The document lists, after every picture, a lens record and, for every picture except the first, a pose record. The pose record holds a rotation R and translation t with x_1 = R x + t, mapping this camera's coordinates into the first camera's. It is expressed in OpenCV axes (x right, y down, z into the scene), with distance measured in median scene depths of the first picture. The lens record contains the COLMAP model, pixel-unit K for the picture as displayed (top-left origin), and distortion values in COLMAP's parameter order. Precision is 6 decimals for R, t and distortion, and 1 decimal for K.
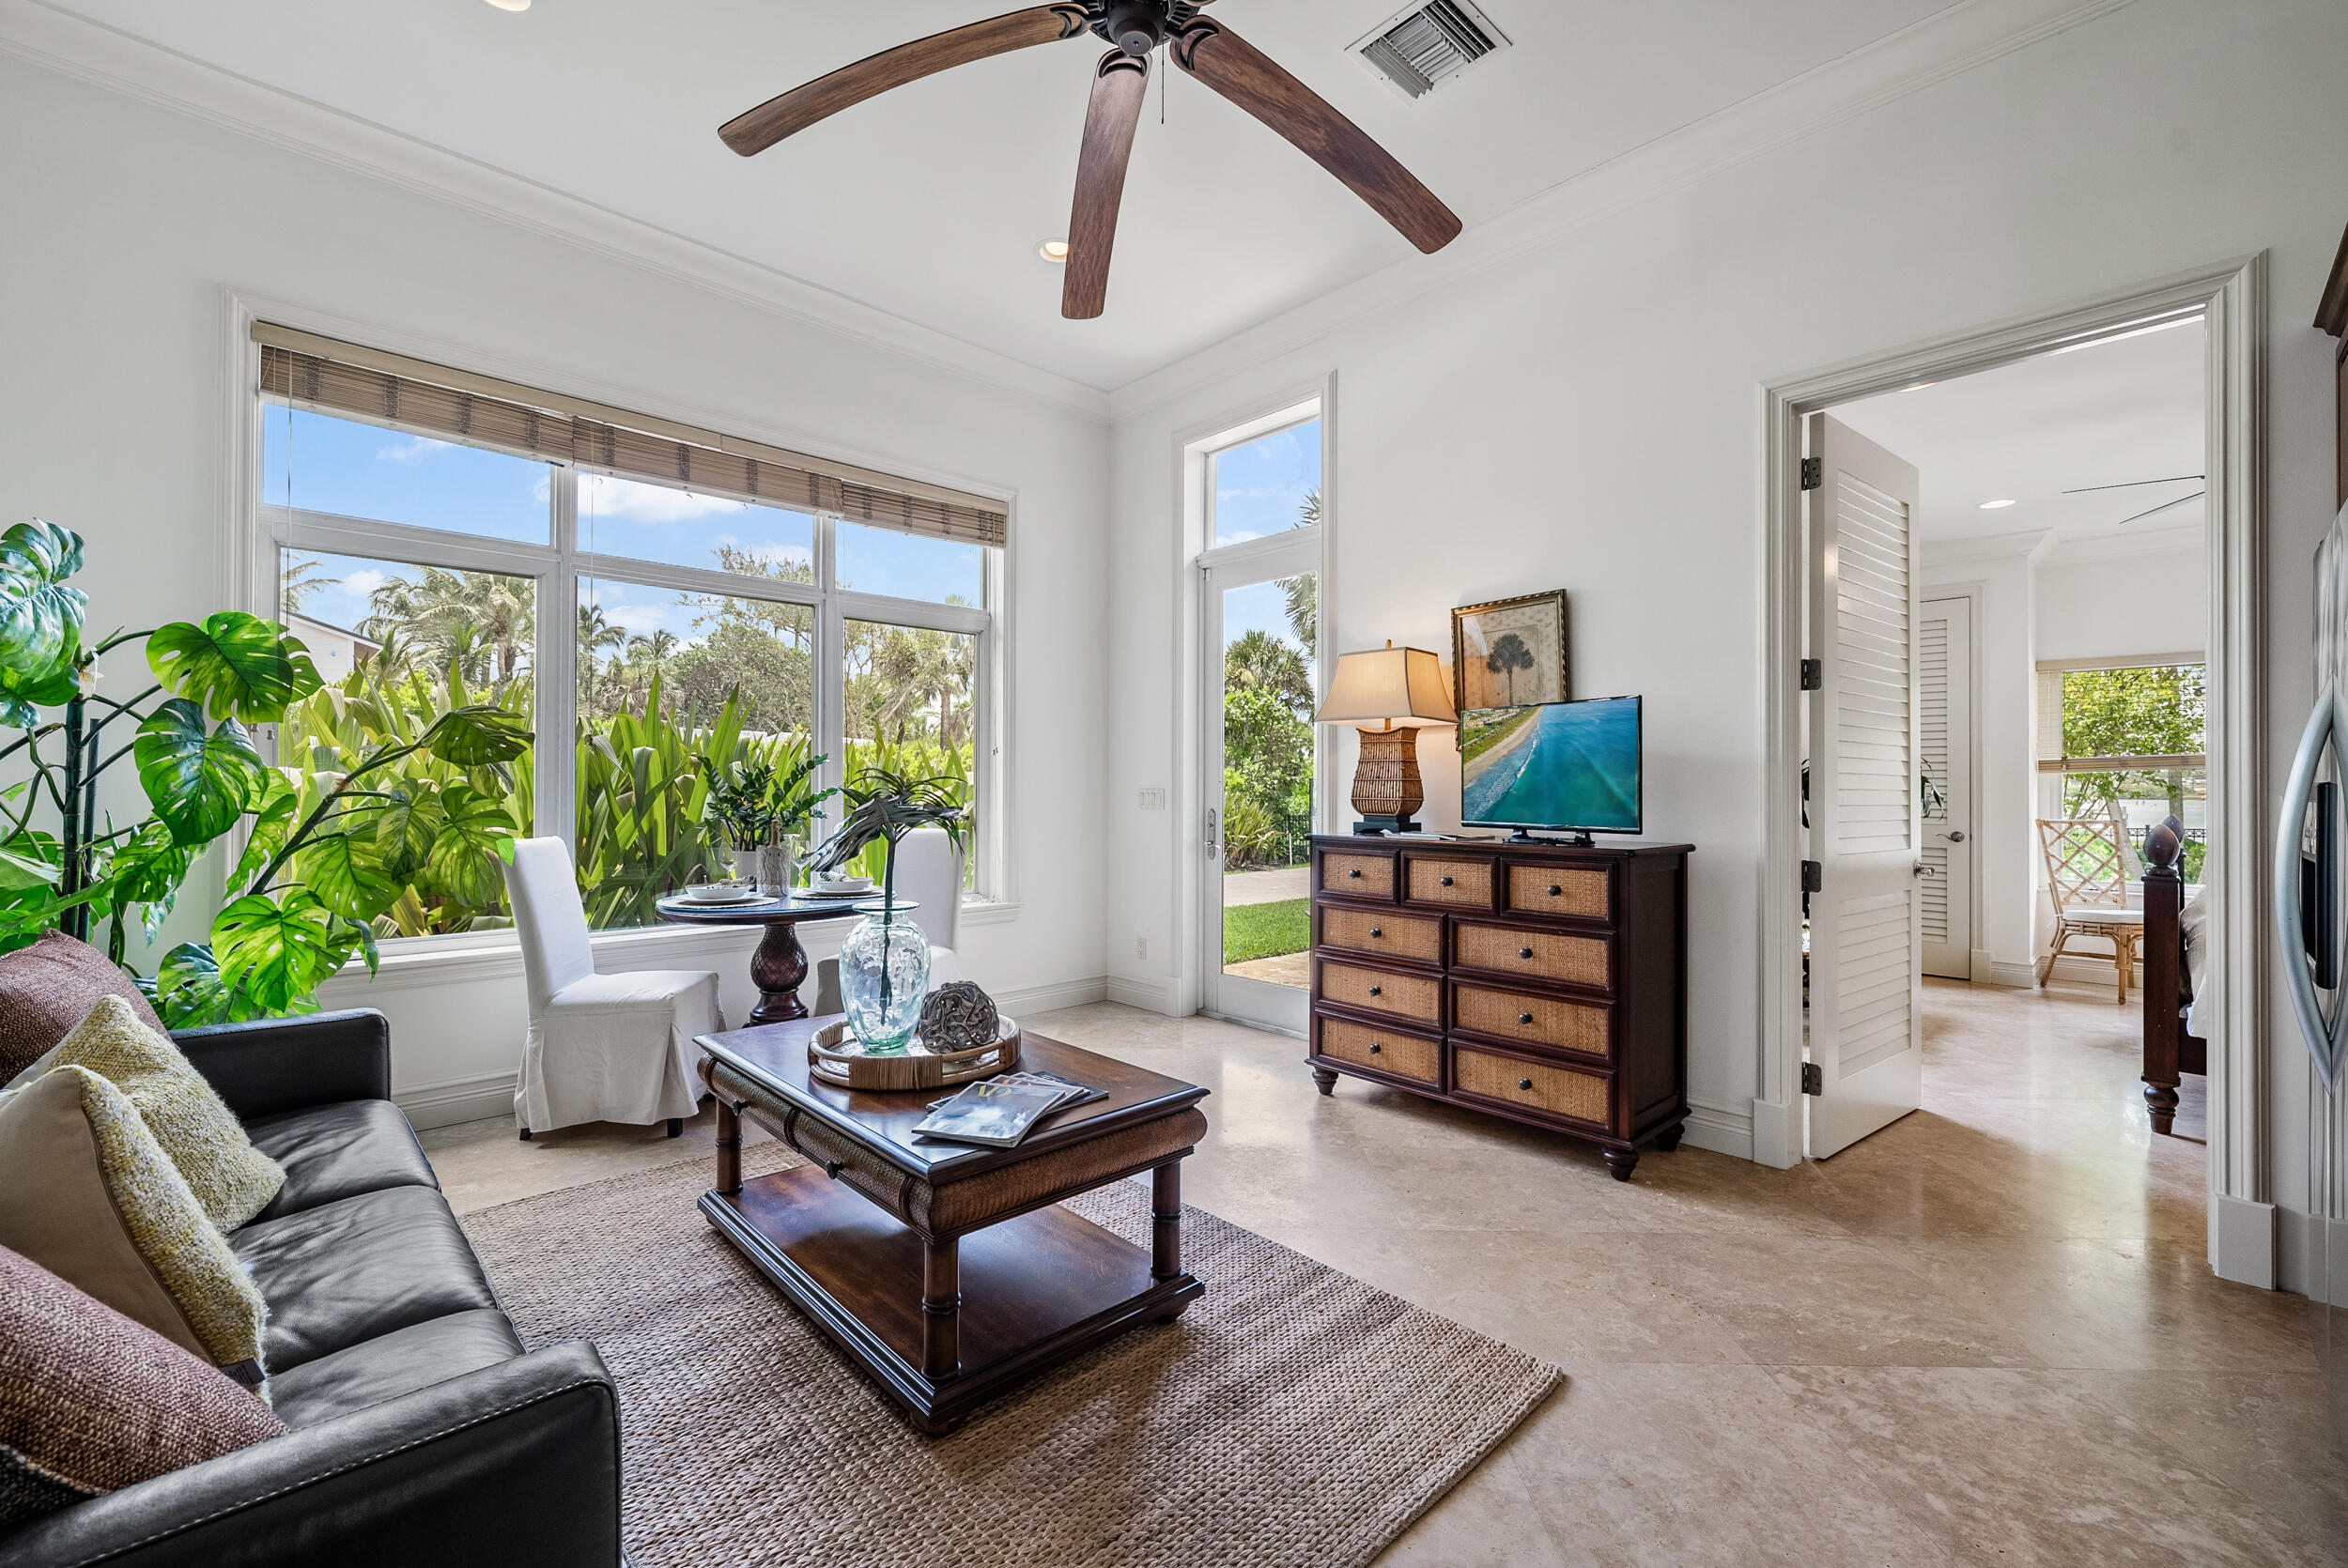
lens RADIAL K [[988.5, 0, 1170.8], [0, 988.5, 776.8], [0, 0, 1]] dist [-0.001516, -0.000404]
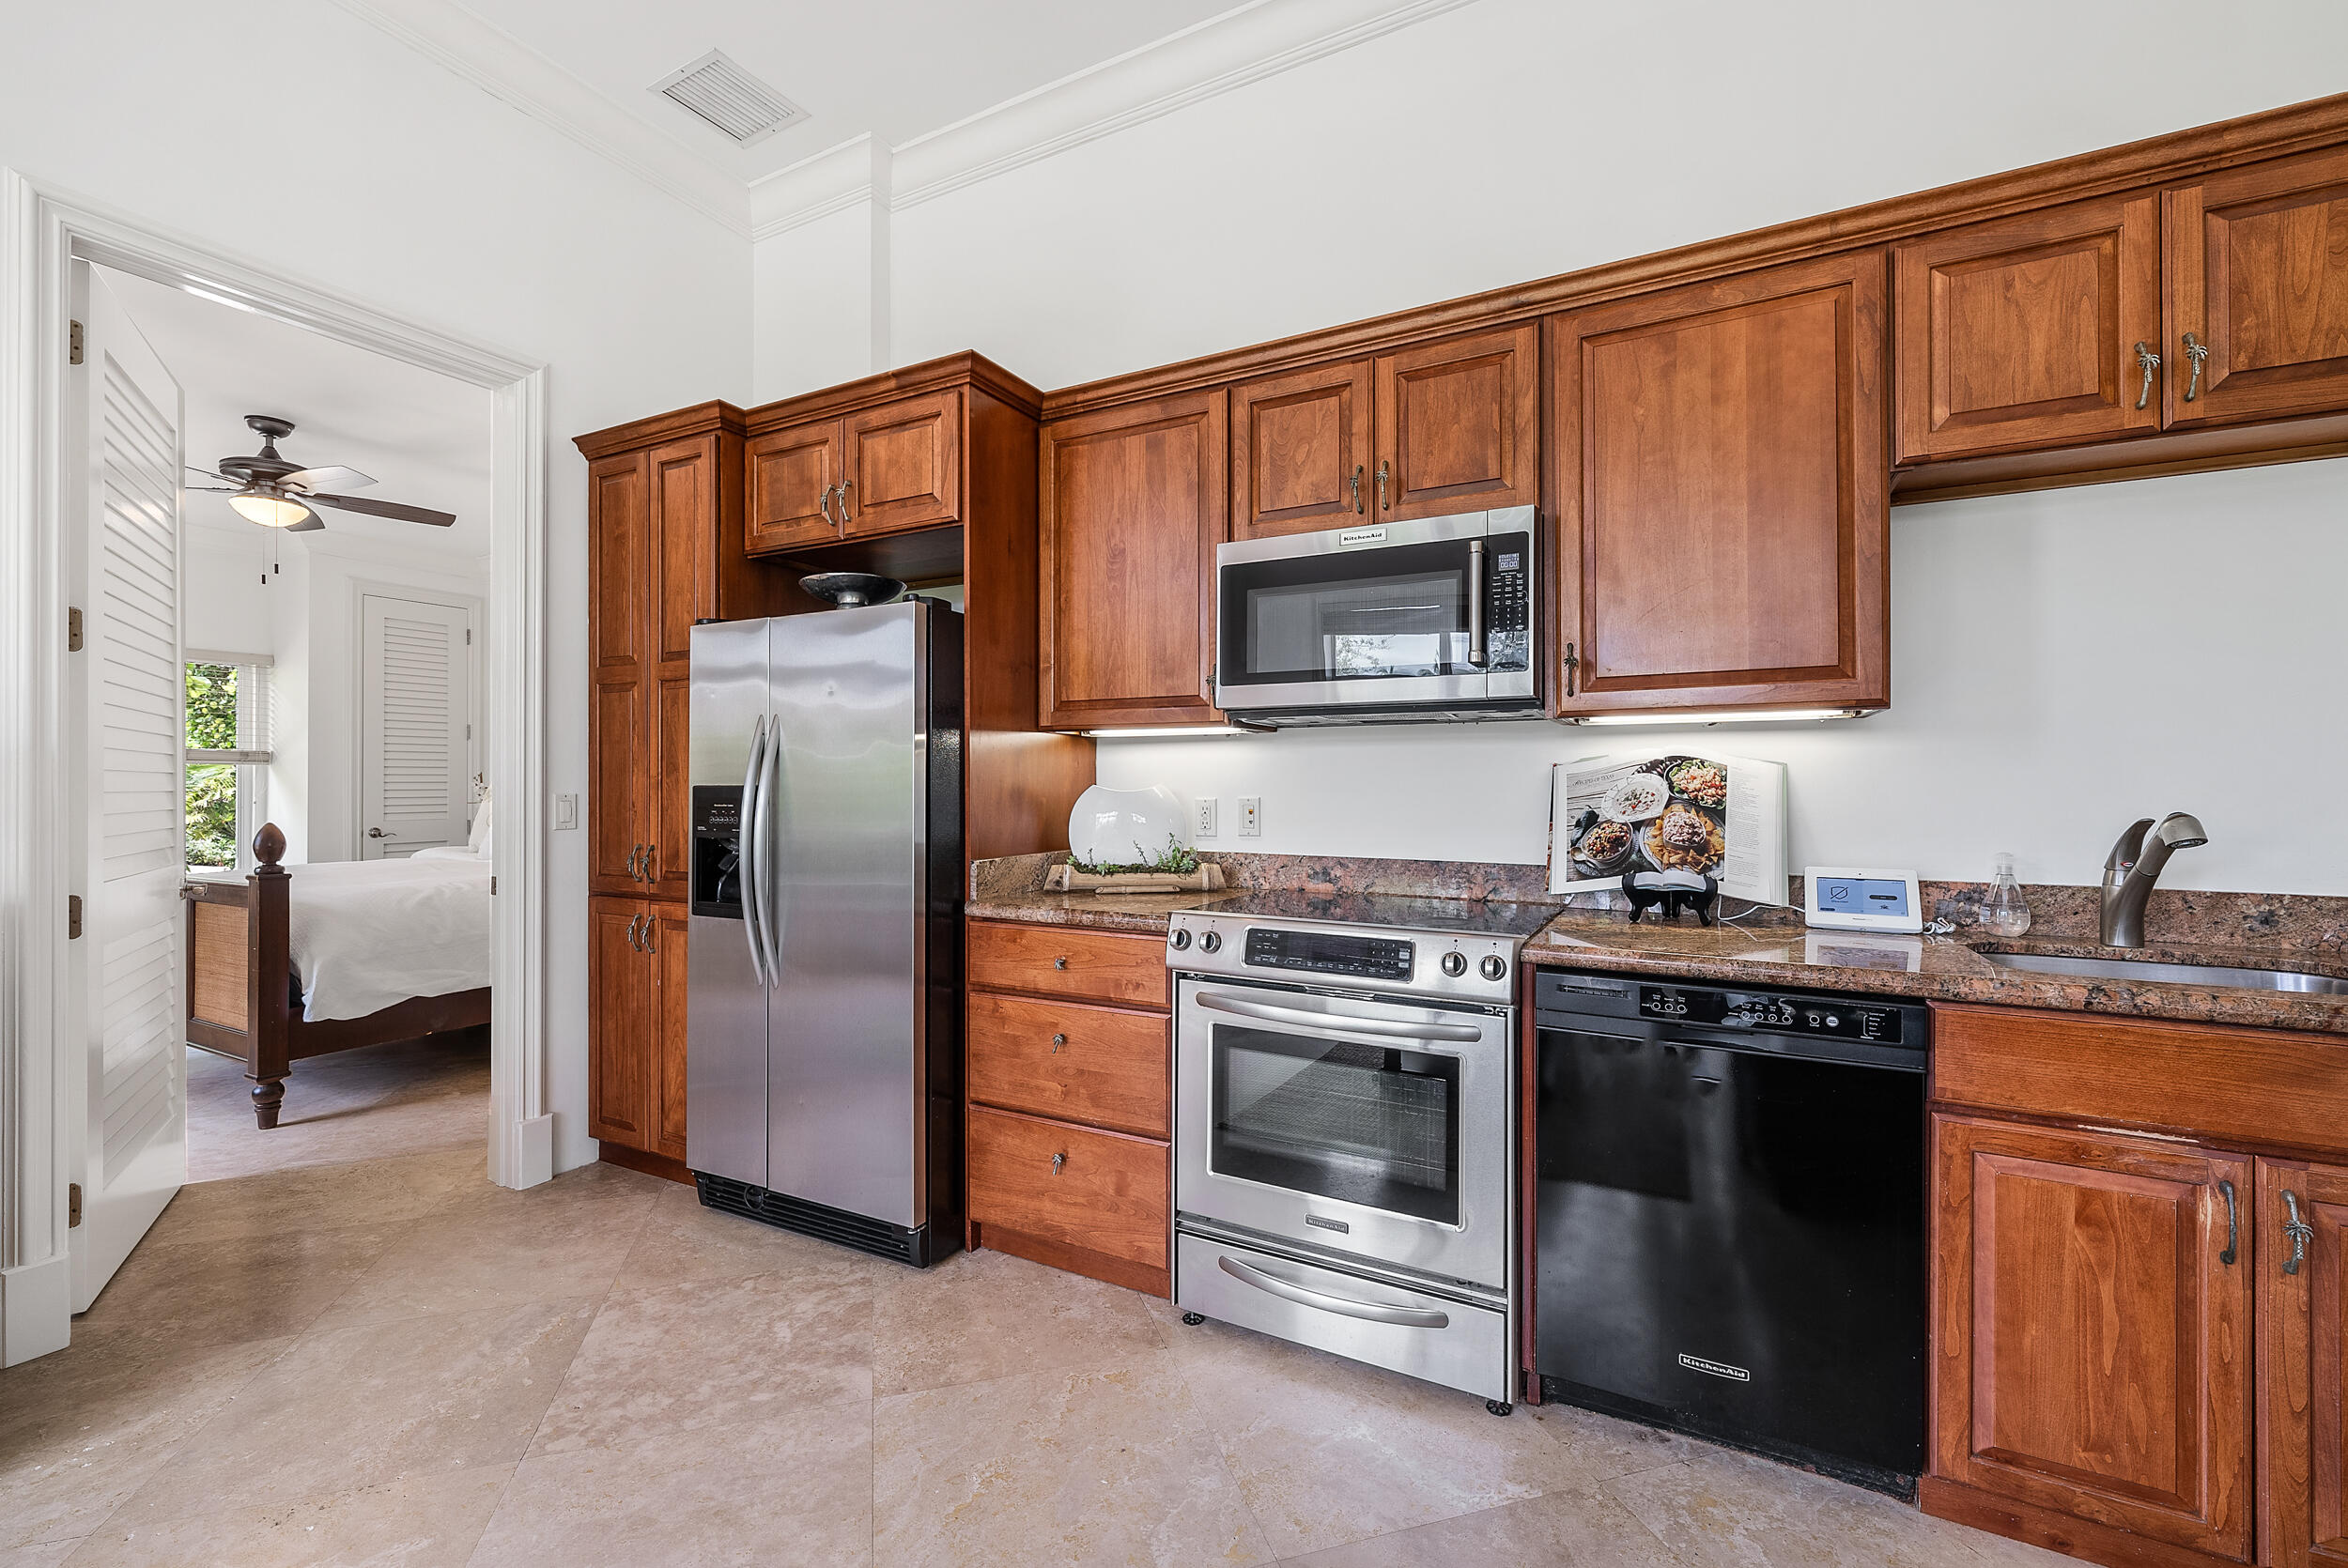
lens RADIAL K [[988.5, 0, 1170.8], [0, 988.5, 776.8], [0, 0, 1]] dist [-0.001516, -0.000404]
pose [[-0.305981, -0.000642, 0.952037, -0.238132], [-0.009407, 0.999953, -0.002349, -0.003886], [-0.951991, -0.009675, -0.305973, 0.430724]]
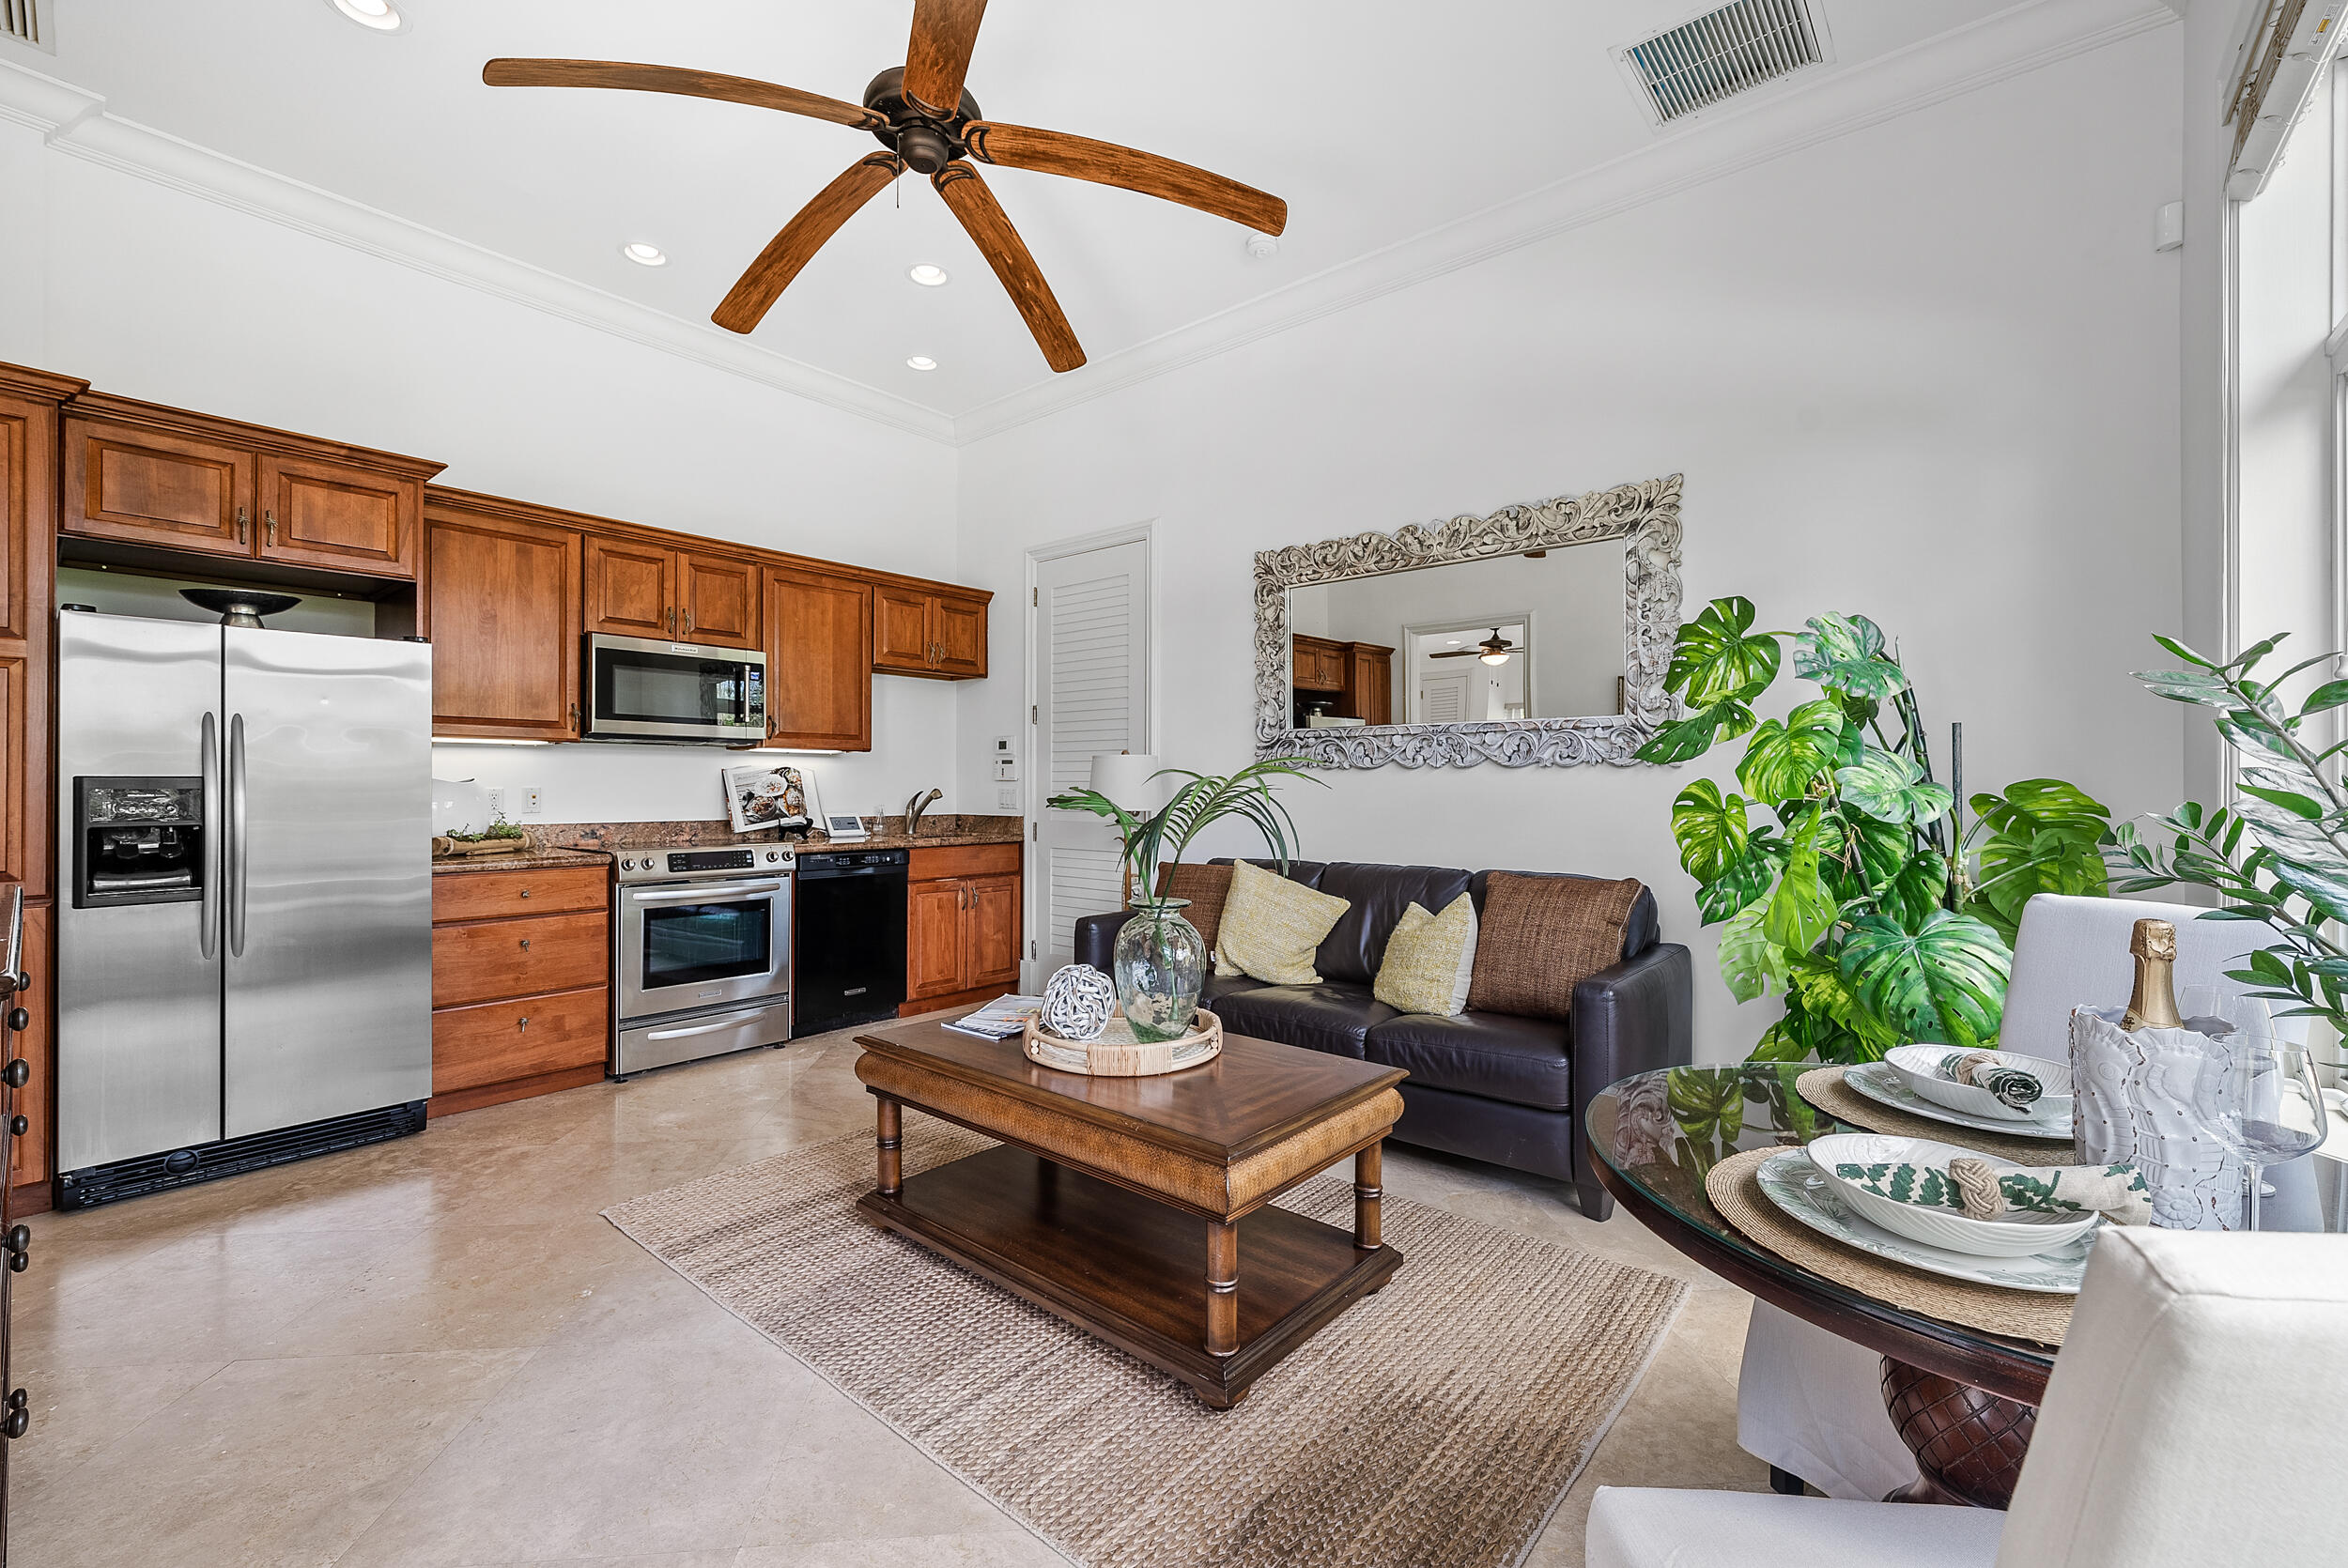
lens RADIAL K [[988.5, 0, 1170.8], [0, 988.5, 776.8], [0, 0, 1]] dist [-0.001516, -0.000404]
pose [[-0.993901, -0.010061, -0.109813, -0.130420], [-0.008402, 0.999844, -0.015554, 0.010288], [0.109952, -0.014537, -0.993831, 1.420701]]
